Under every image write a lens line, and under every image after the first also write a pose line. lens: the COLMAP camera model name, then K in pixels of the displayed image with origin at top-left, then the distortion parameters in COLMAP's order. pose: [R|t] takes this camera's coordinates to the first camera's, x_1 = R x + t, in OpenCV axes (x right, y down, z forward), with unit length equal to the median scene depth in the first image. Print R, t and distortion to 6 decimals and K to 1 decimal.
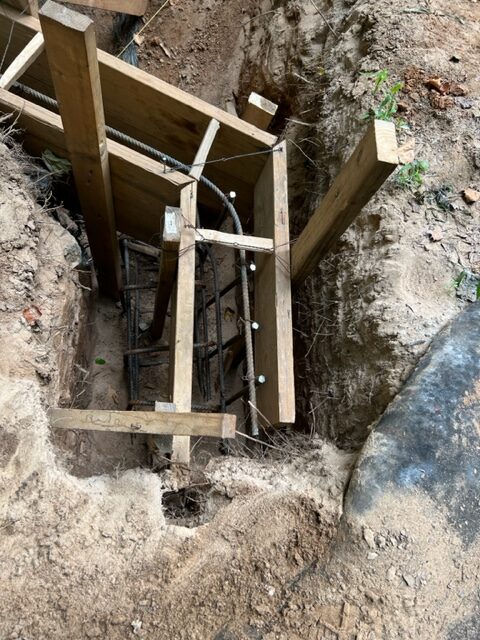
lens RADIAL K [[487.4, 0, 240.0], [0, 487.4, 320.0], [0, 0, 1]] dist [0.031430, -0.030097]
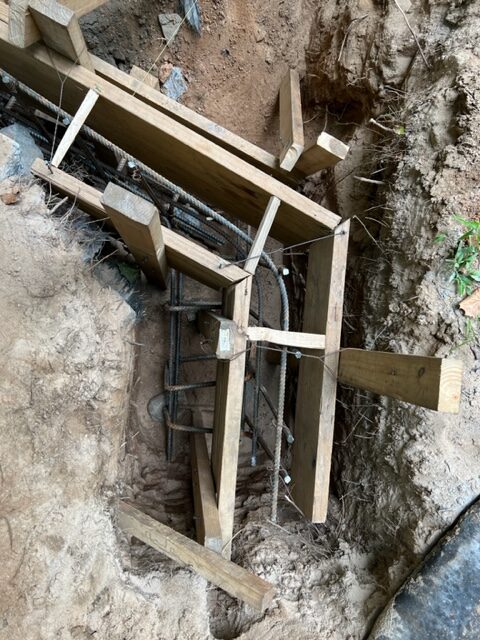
lens RADIAL K [[494.1, 0, 230.9], [0, 494.1, 308.7], [0, 0, 1]] dist [0.029649, -0.007912]
pose [[0.993443, 0.083205, -0.078407, -0.052498], [-0.056647, 0.953947, 0.294579, -0.565471], [0.099307, -0.288206, 0.952405, 0.033167]]
